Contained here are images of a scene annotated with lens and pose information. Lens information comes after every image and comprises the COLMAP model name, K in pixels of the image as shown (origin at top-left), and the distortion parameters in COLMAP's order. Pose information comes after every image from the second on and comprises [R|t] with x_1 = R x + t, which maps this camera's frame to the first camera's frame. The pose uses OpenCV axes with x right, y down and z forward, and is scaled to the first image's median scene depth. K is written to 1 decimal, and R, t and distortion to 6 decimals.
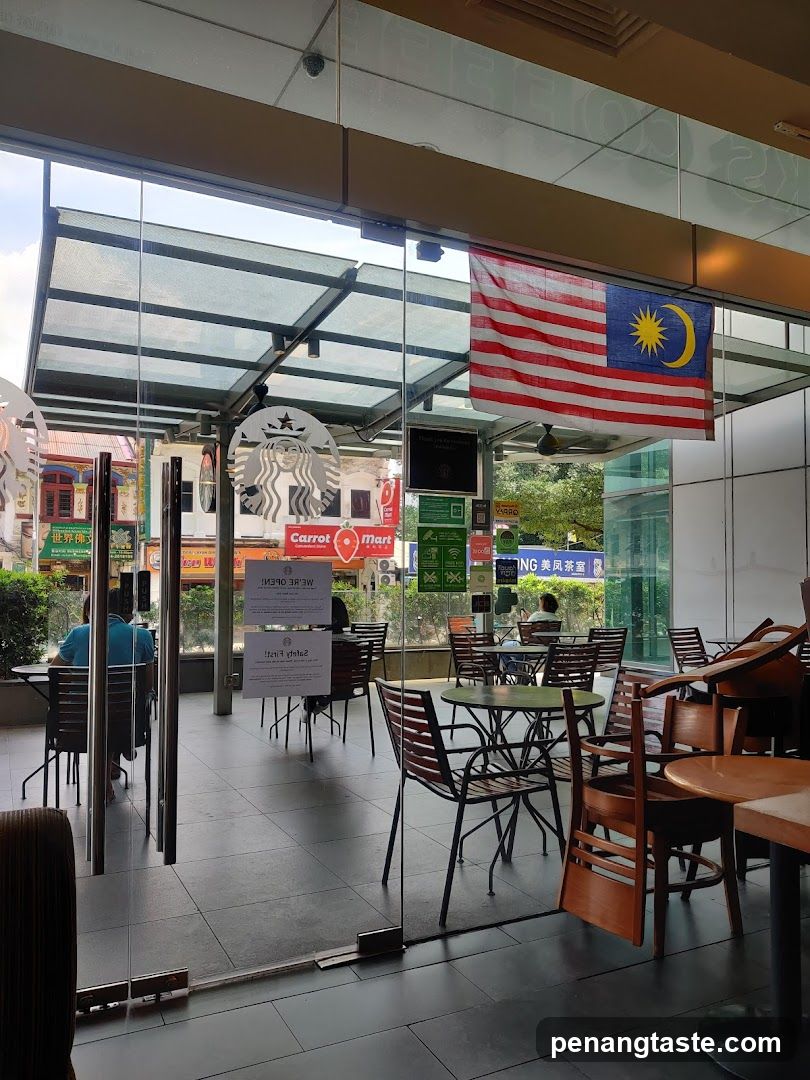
lens RADIAL K [[823.4, 0, 402.2], [0, 823.4, 575.2], [0, 0, 1]] dist [0.109843, -0.000173]
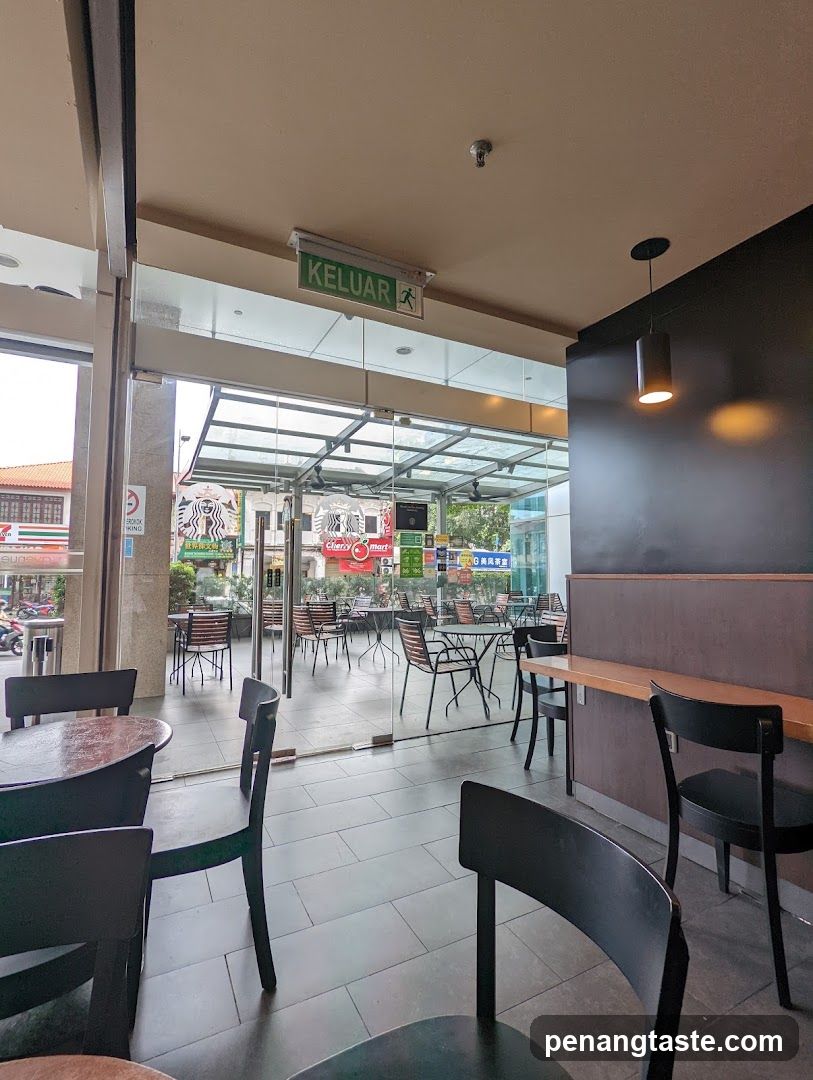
lens RADIAL K [[520.3, 0, 406.5], [0, 520.3, 540.0], [0, 0, 1]] dist [-0.000530, -0.000091]
pose [[0.999839, -0.001824, 0.017869, 0.005953], [0.002751, 0.998645, -0.051960, -0.003040], [-0.017750, 0.052001, 0.998489, -0.165399]]
